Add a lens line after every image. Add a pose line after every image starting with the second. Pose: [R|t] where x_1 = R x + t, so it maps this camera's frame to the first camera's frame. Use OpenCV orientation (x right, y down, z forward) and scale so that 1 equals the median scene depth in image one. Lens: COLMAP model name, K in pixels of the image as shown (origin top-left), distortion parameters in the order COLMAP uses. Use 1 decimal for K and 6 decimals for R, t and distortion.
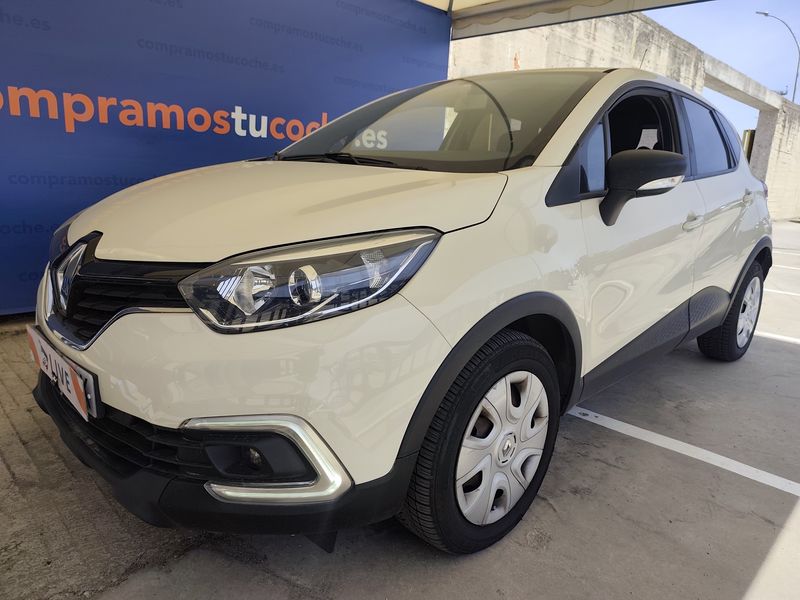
lens RADIAL K [[577.0, 0, 399.3], [0, 577.0, 309.8], [0, 0, 1]] dist [0.005407, -0.003778]
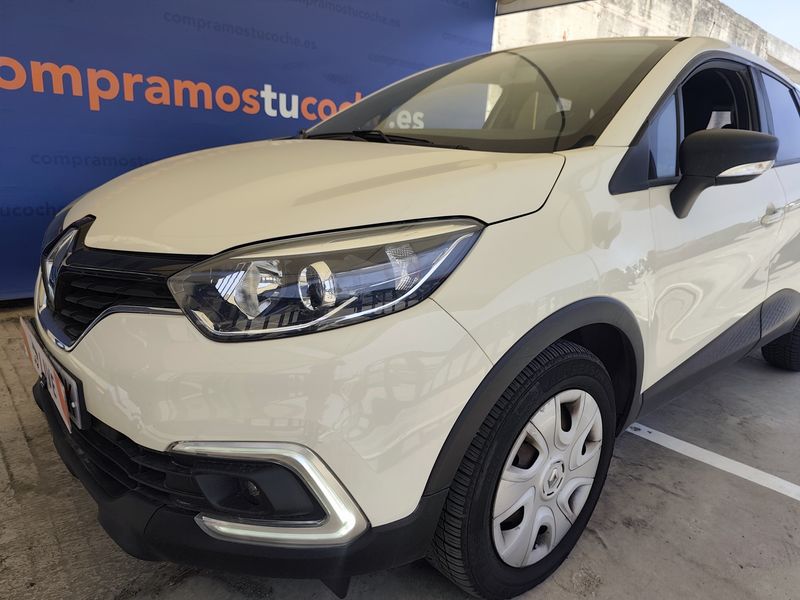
lens RADIAL K [[577.0, 0, 399.3], [0, 577.0, 309.8], [0, 0, 1]] dist [0.005407, -0.003778]
pose [[0.997963, 0.026772, -0.057909, 0.001865], [-0.025490, 0.999416, 0.022763, -0.020123], [0.058484, -0.021241, 0.998062, 0.122822]]
